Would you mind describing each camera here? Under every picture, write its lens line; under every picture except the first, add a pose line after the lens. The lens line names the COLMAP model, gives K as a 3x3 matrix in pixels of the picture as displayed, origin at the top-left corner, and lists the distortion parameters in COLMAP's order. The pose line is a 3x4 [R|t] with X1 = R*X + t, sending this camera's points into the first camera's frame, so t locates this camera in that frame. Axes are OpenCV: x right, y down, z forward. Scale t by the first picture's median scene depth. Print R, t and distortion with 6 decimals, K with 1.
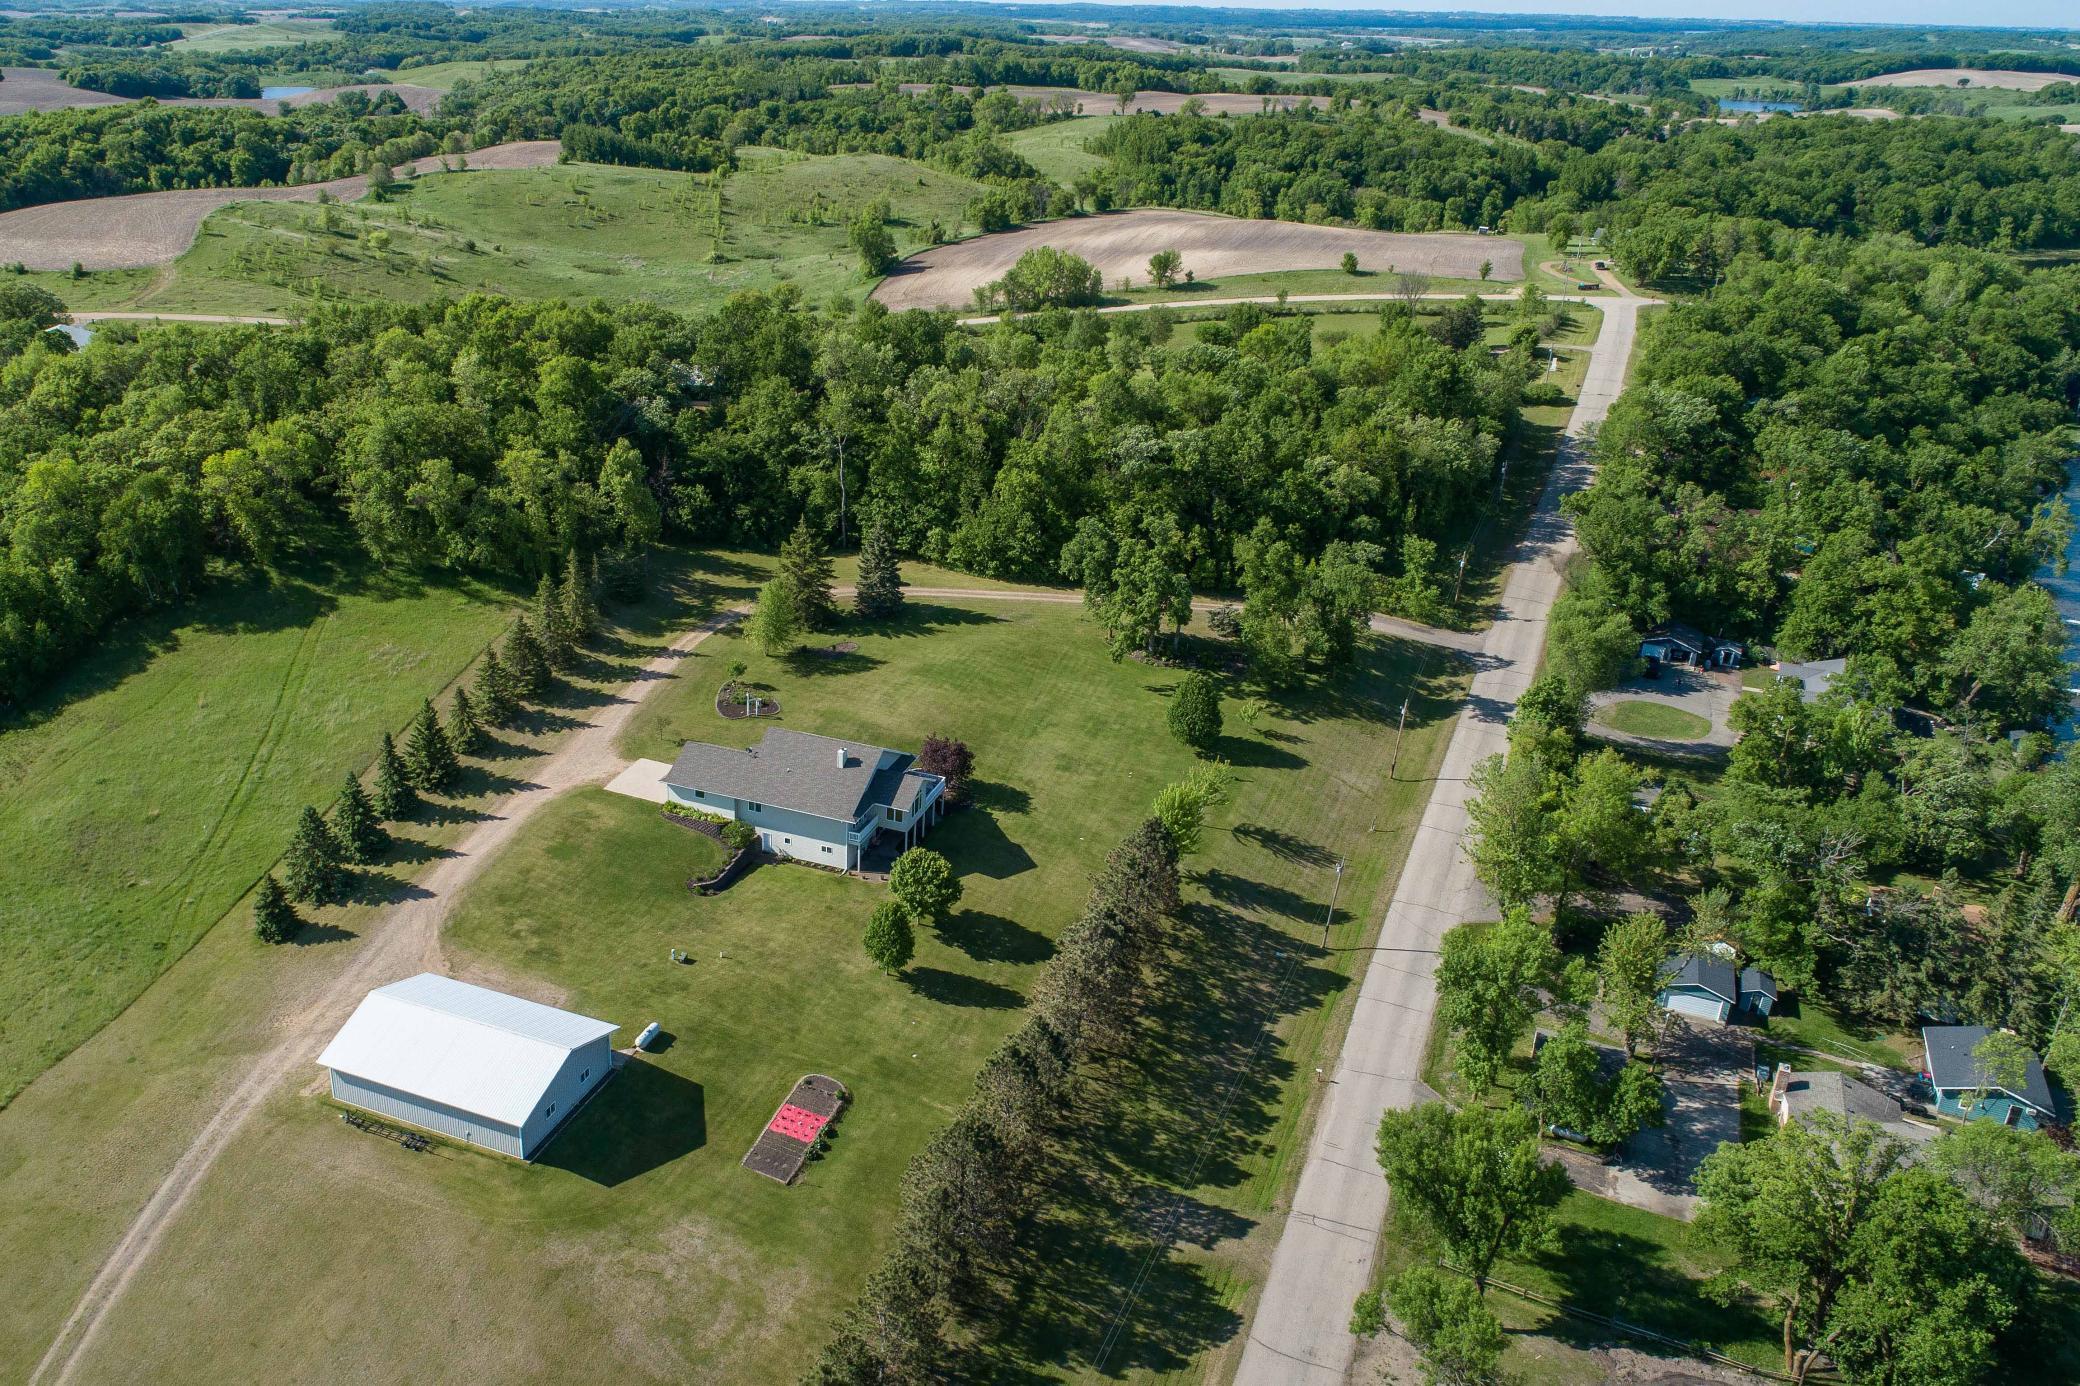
lens RADIAL K [[1655.5, 0, 843.1], [0, 1655.5, 694.9], [0, 0, 1]] dist [-0.020012, 0.001758]
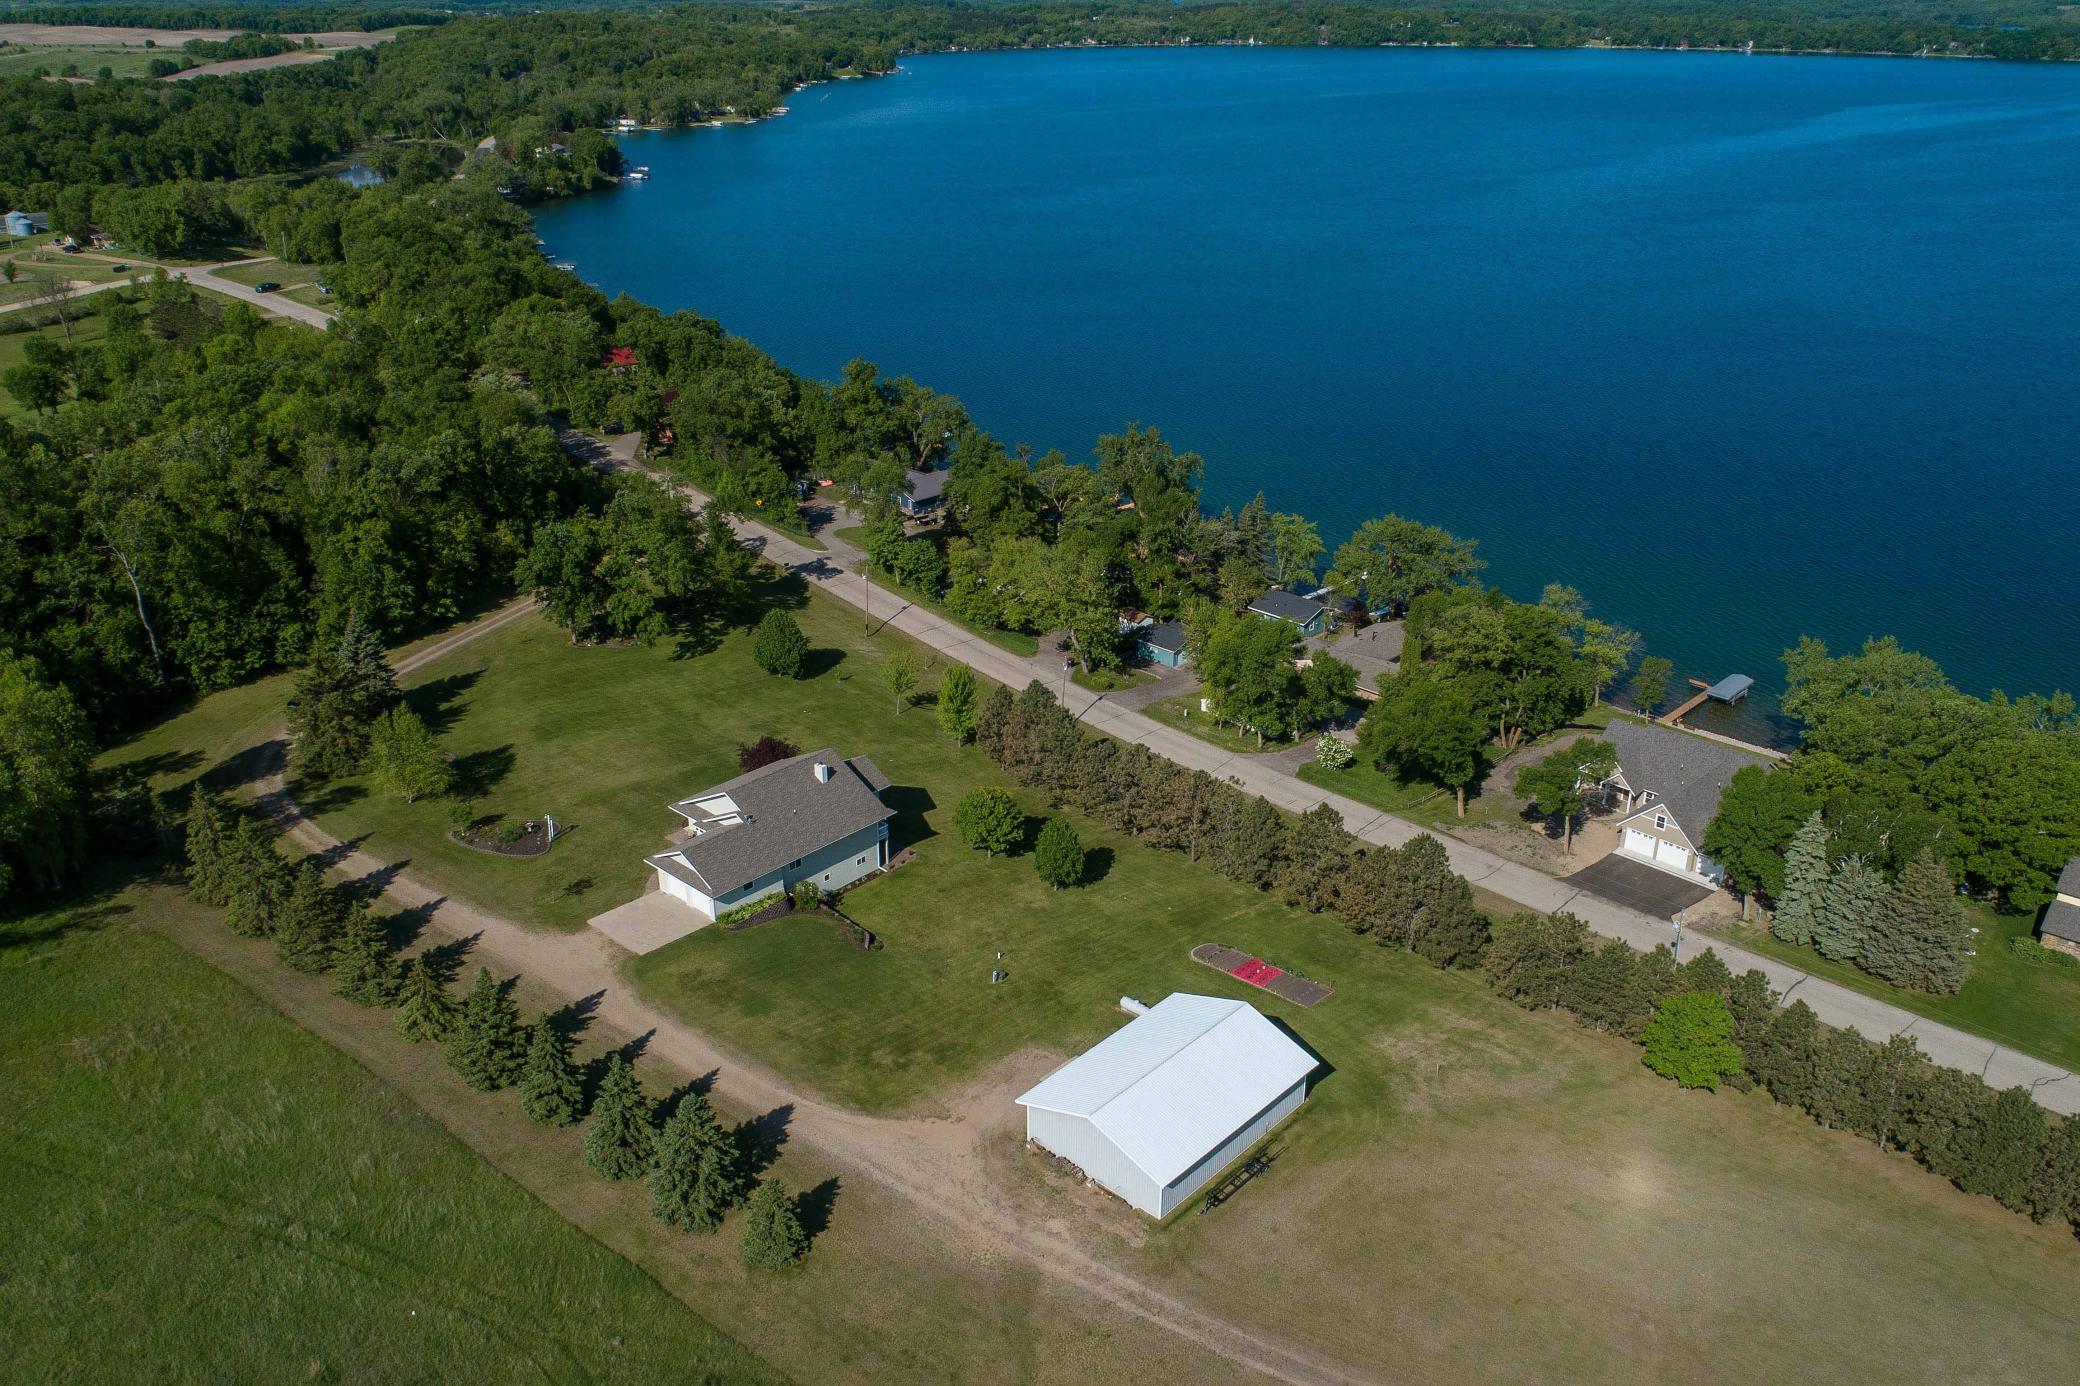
lens RADIAL K [[1637.7, 0, 1042.9], [0, 1637.7, 718.9], [0, 0, 1]] dist [-0.018827, 0.005059]
pose [[0.317795, -0.405803, 0.856931, -0.637548], [0.374375, 0.884053, 0.279809, -0.173433], [-0.871120, 0.231892, 0.432870, 0.398387]]
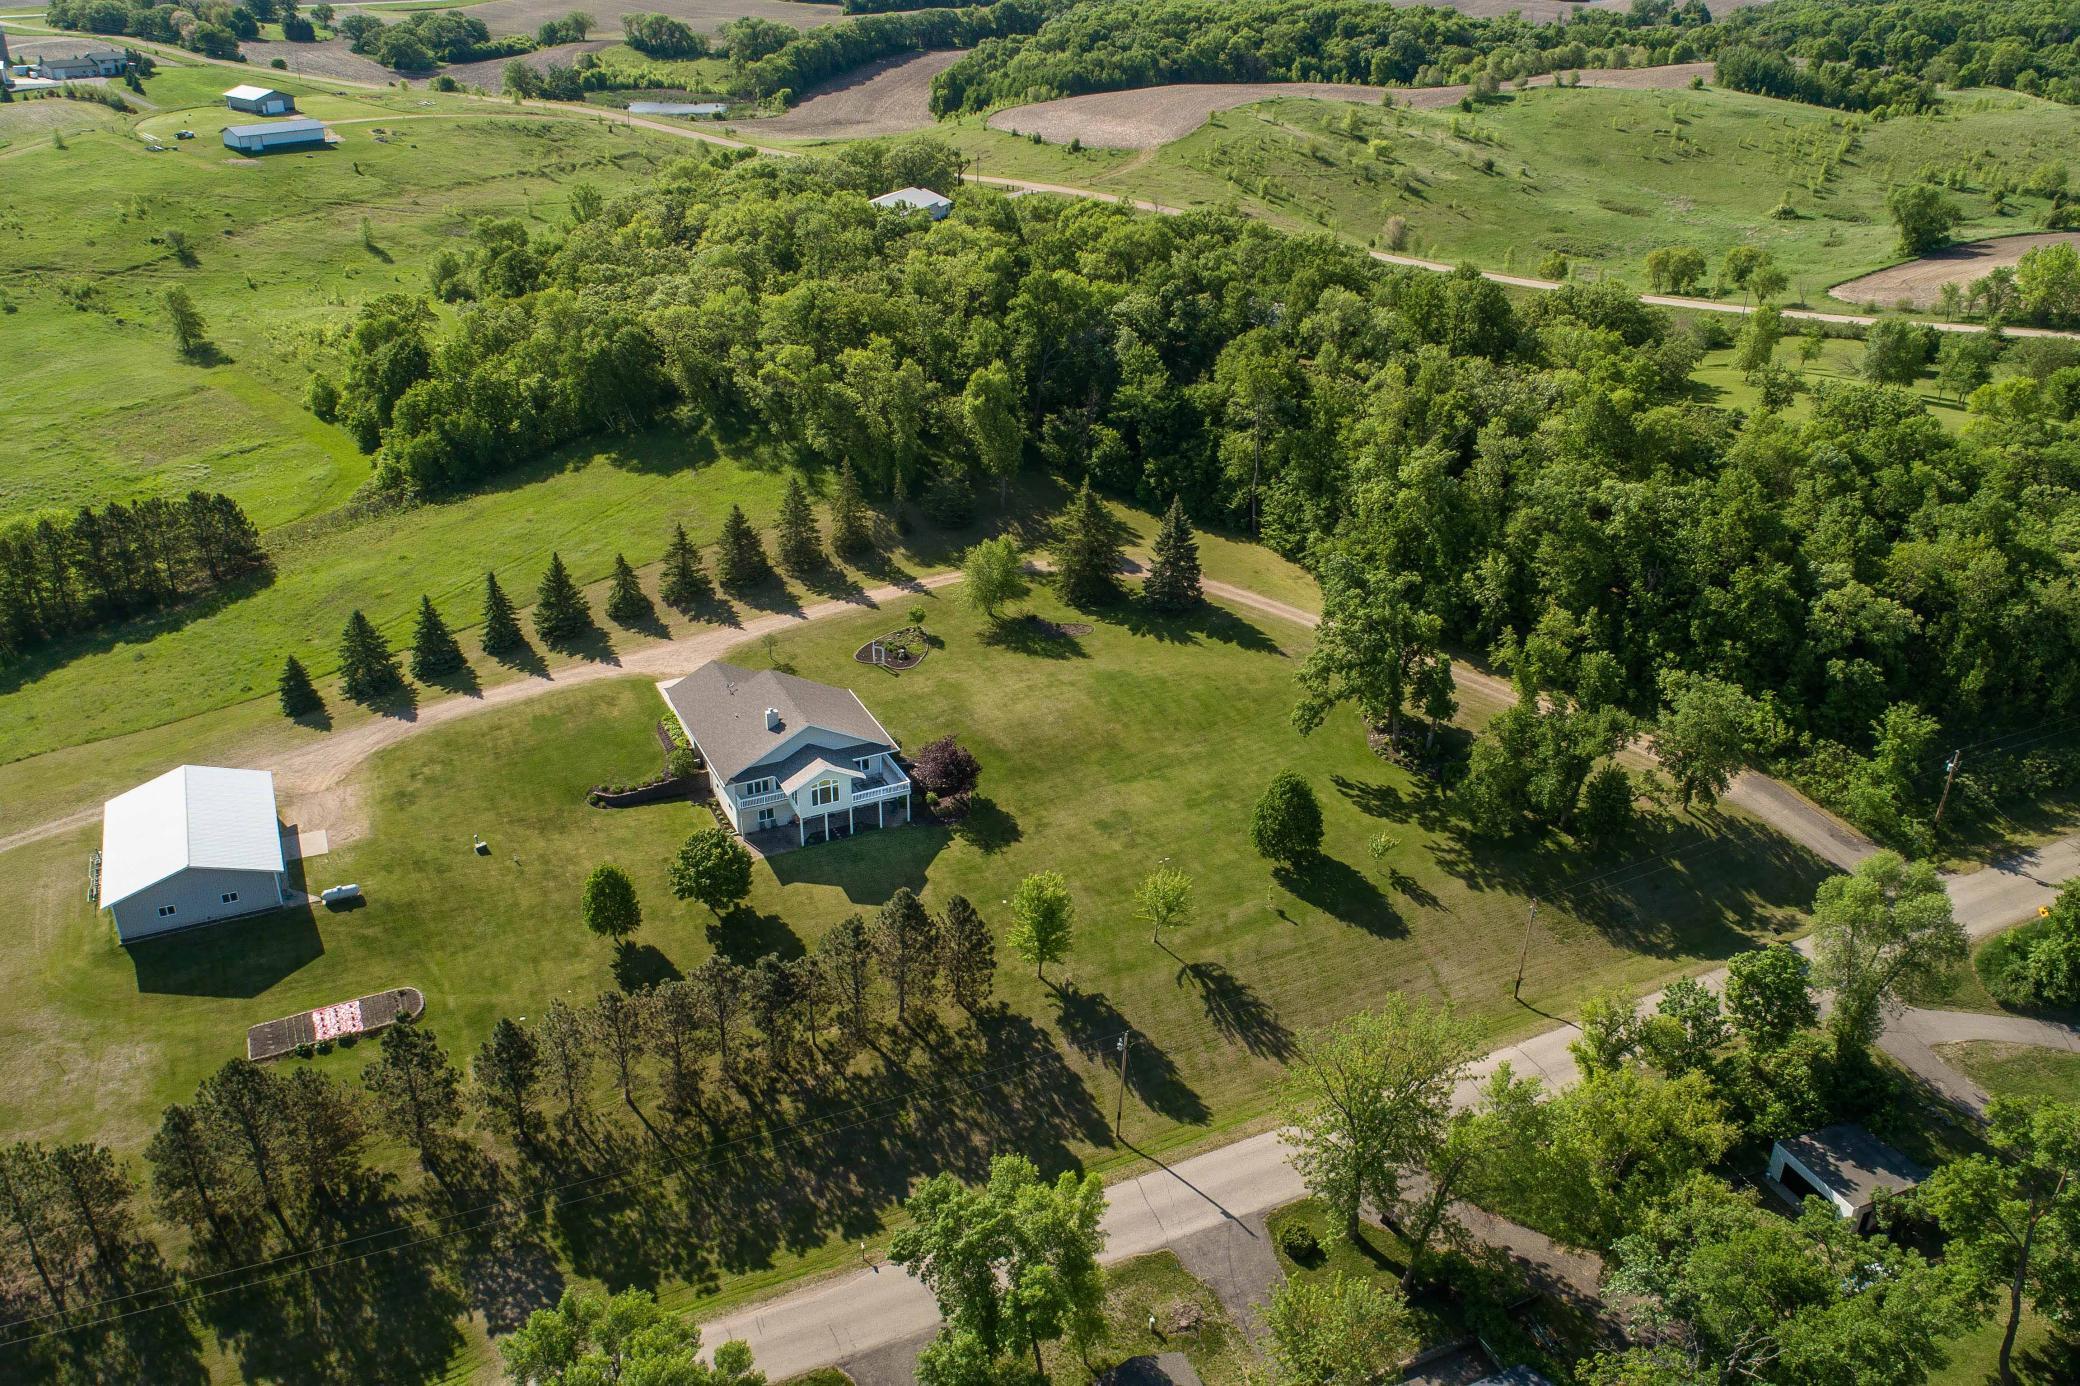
lens RADIAL K [[1637.7, 0, 1042.9], [0, 1637.7, 718.9], [0, 0, 1]] dist [-0.018827, 0.005059]
pose [[0.762995, 0.297781, -0.573729, 0.541935], [-0.259439, 0.954018, 0.150137, -0.117798], [0.592056, 0.034294, 0.805167, 0.296046]]
